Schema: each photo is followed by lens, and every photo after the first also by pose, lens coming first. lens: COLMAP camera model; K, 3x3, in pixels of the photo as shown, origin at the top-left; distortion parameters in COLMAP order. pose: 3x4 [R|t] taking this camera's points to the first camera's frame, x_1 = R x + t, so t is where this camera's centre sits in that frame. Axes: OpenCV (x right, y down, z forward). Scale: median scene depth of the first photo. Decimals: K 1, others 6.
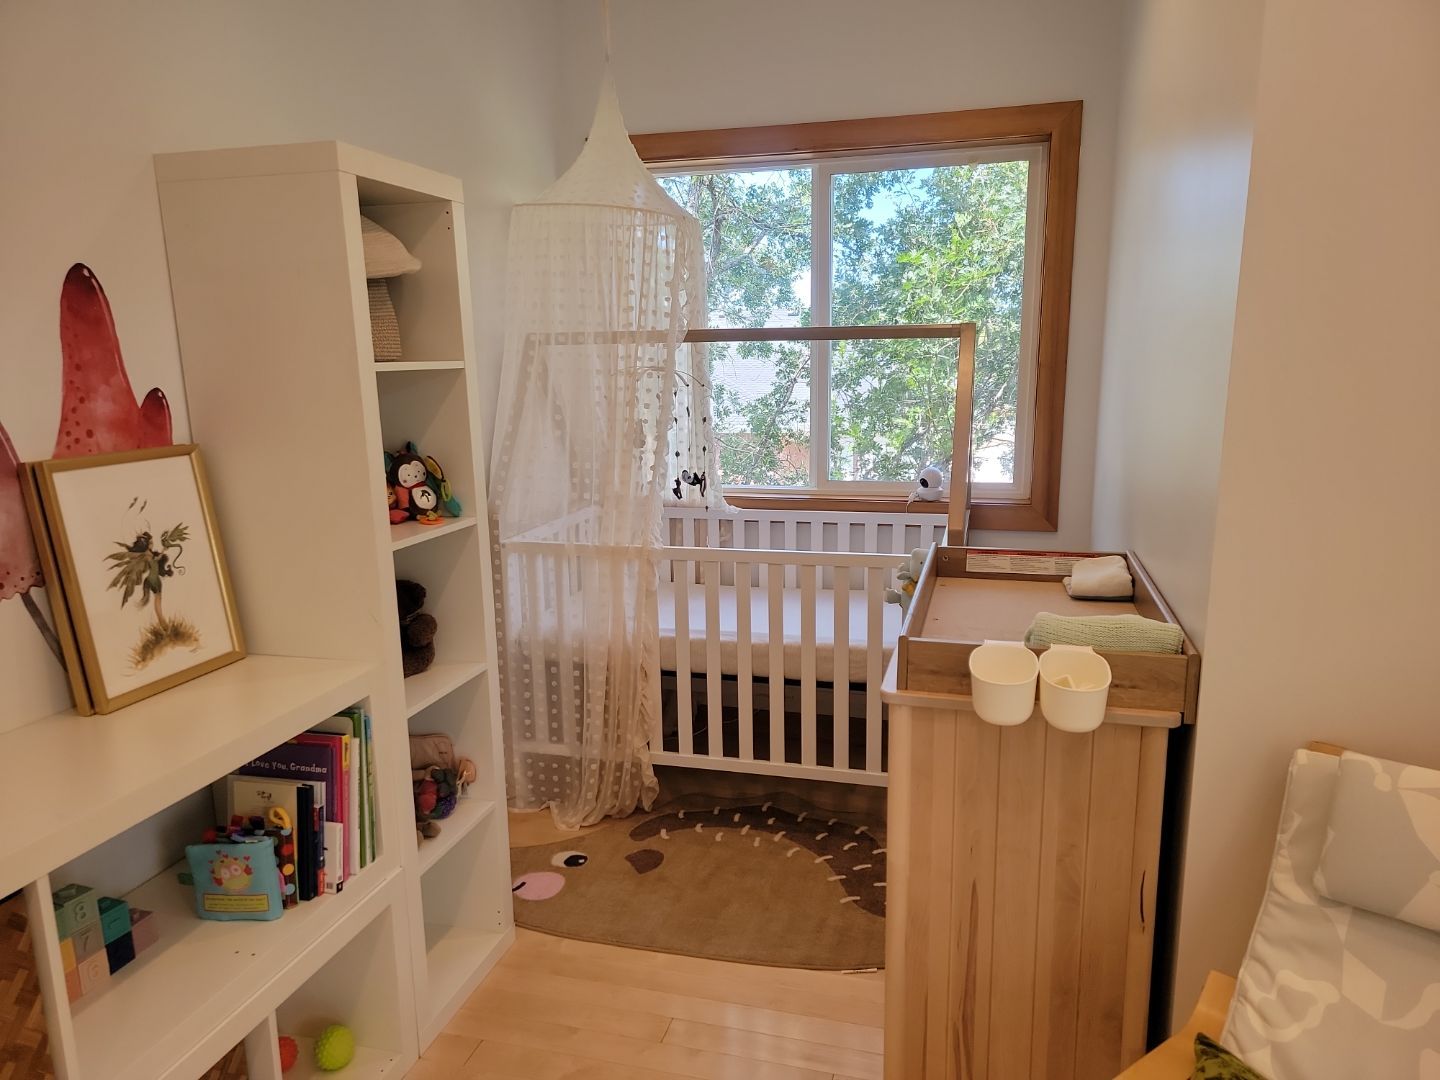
lens RADIAL K [[995.3, 0, 719.0], [0, 995.3, 555.0], [0, 0, 1]] dist [0.071977, -0.053550]
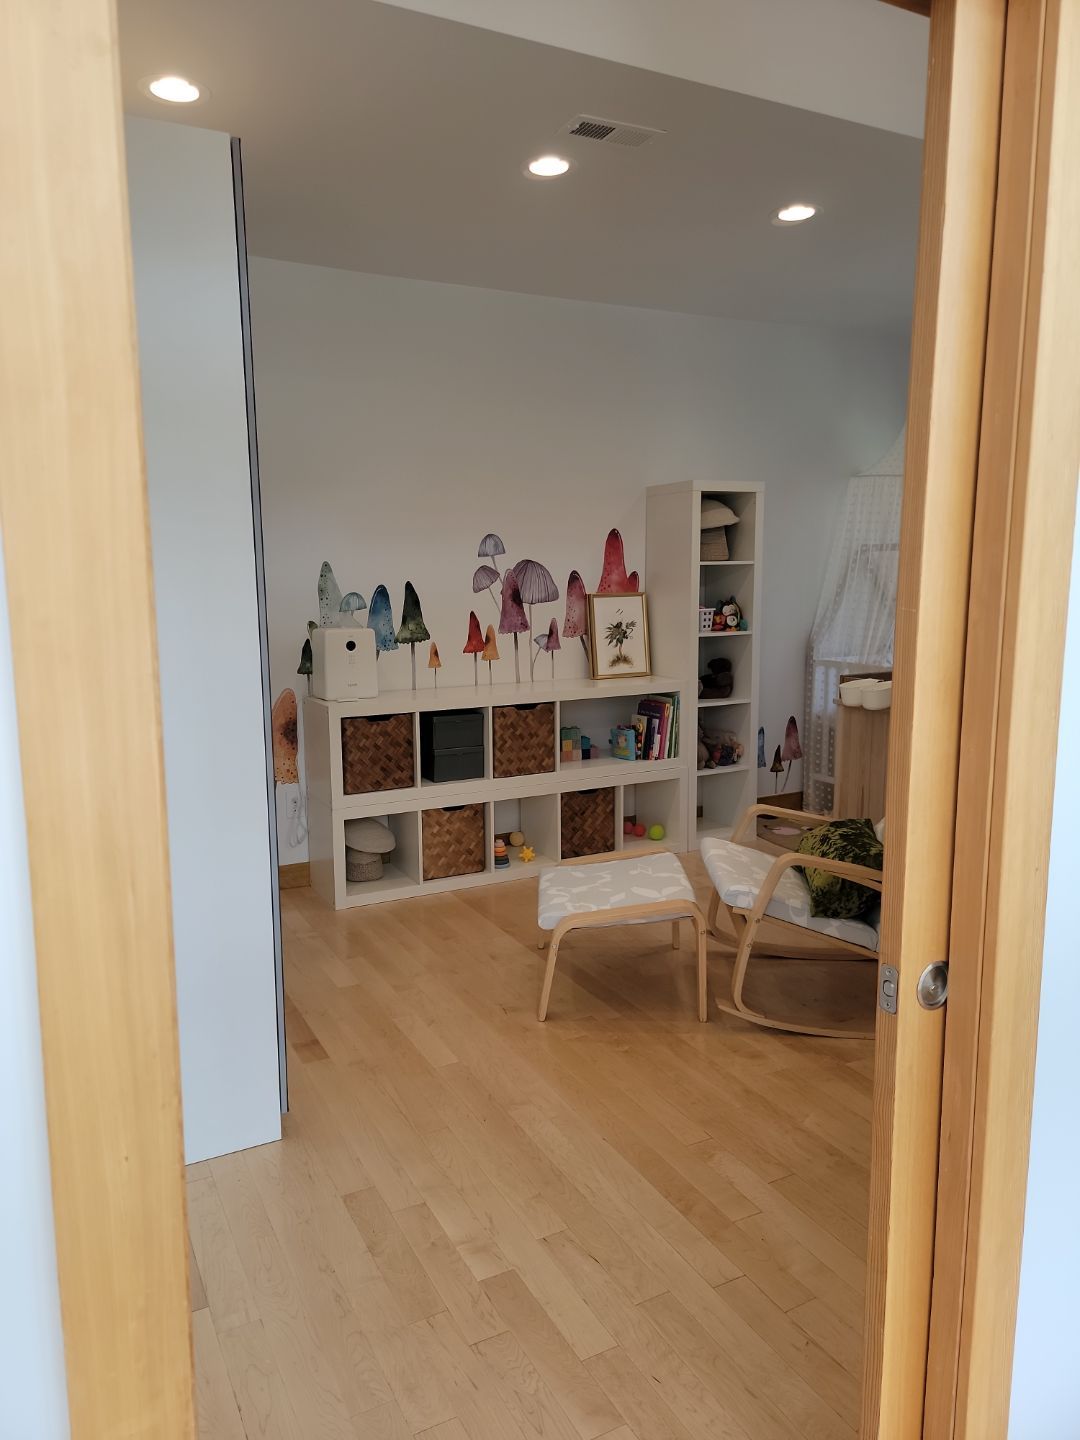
lens RADIAL K [[995.3, 0, 504.7], [0, 995.3, 717.9], [0, 0, 1]] dist [0.071977, -0.053550]
pose [[0.670086, 0.120663, -0.732411, 1.258386], [-0.146628, 0.988774, 0.028747, 0.205809], [0.727657, 0.088129, 0.680256, -1.077822]]
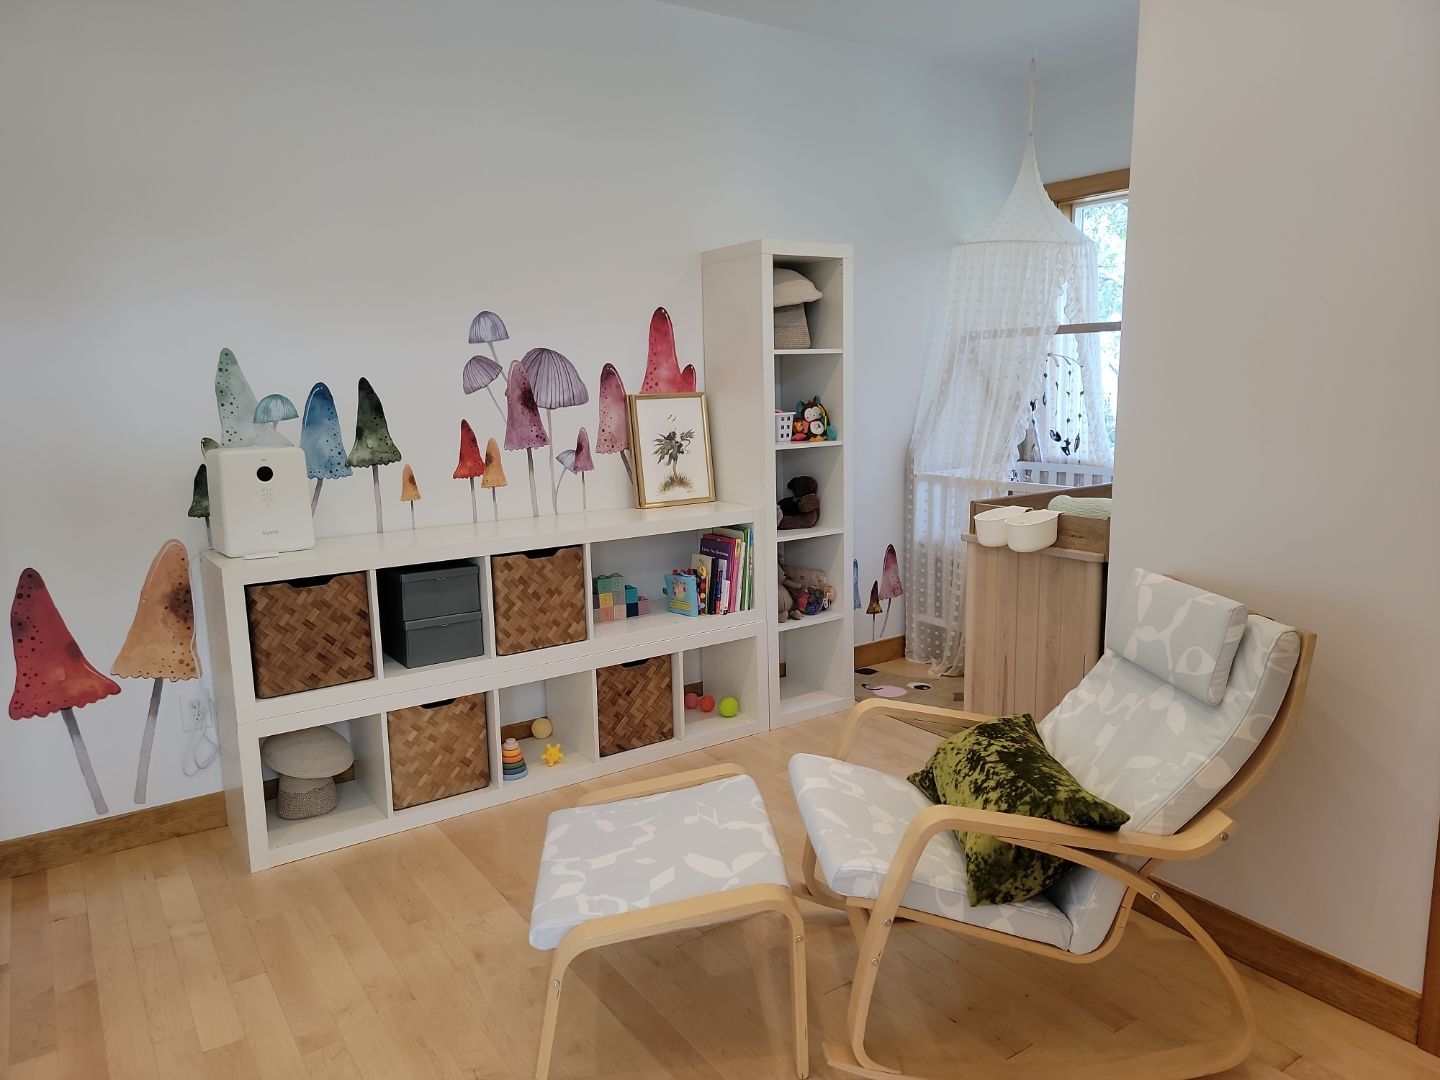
lens RADIAL K [[995.3, 0, 712.5], [0, 995.3, 544.1], [0, 0, 1]] dist [0.071977, -0.053550]
pose [[0.762792, 0.109633, -0.637282, 0.843233], [-0.119184, 0.992475, 0.028080, 0.141691], [0.635565, 0.054534, 0.770119, -0.539644]]
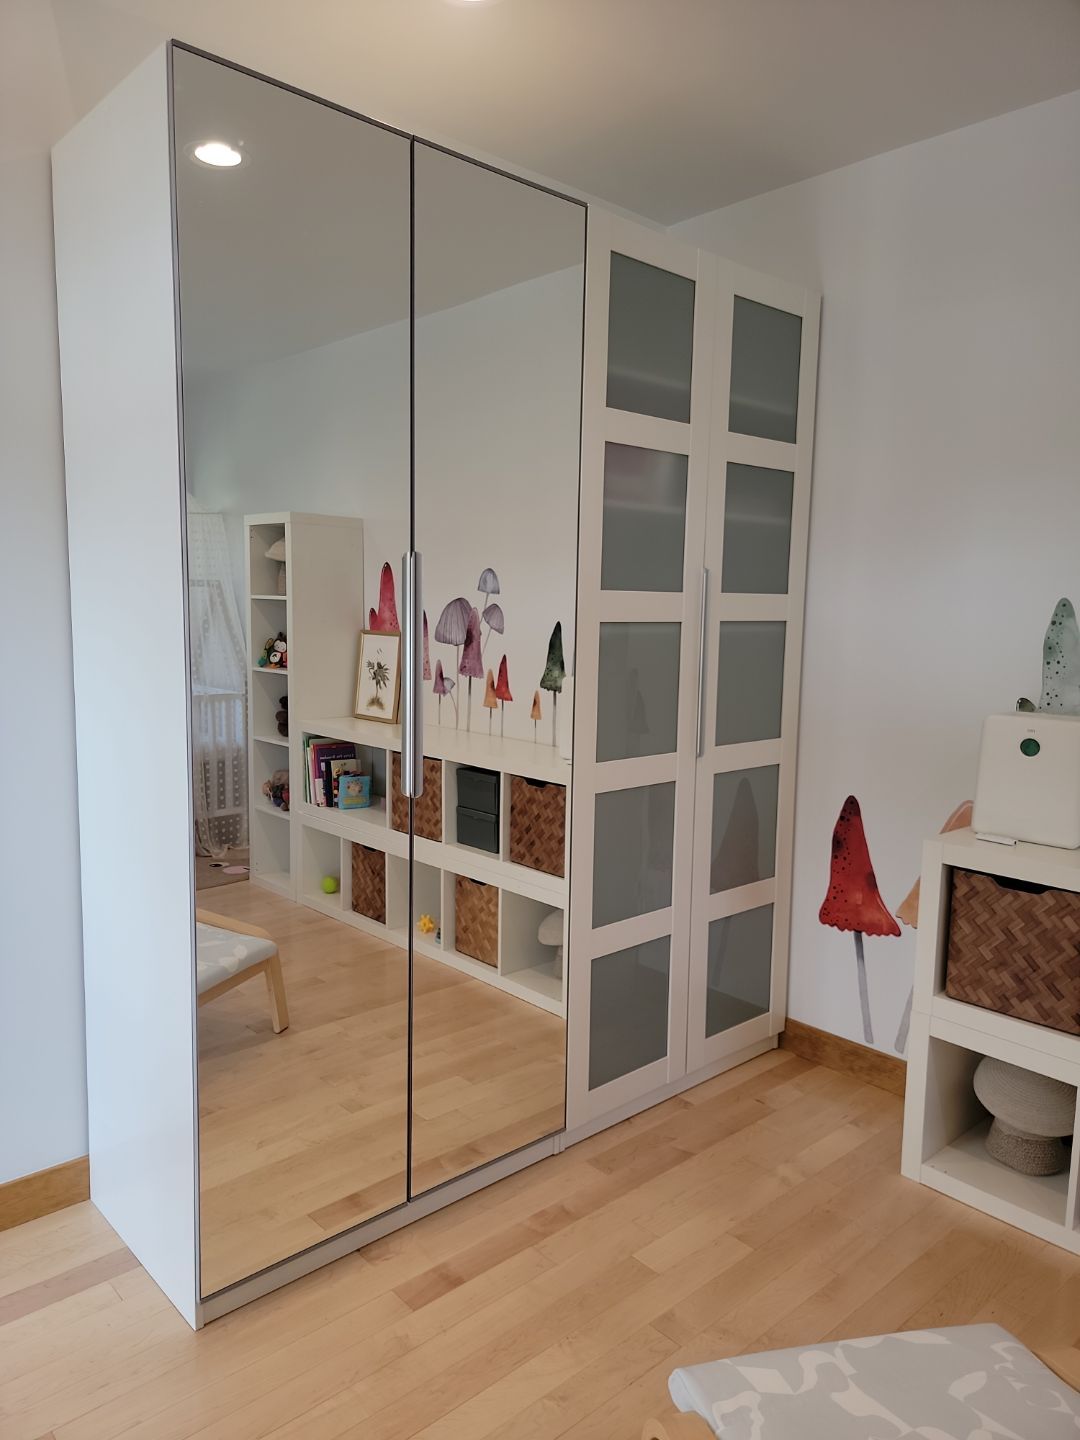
lens RADIAL K [[1012.6, 0, 527.0], [0, 1012.6, 722.5], [0, 0, 1]] dist [0.027461, -0.005771]
pose [[-0.540110, 0.108803, -0.834532, 0.768338], [-0.172455, 0.956257, 0.236286, -0.068402], [0.823736, 0.271540, -0.497720, 0.314713]]
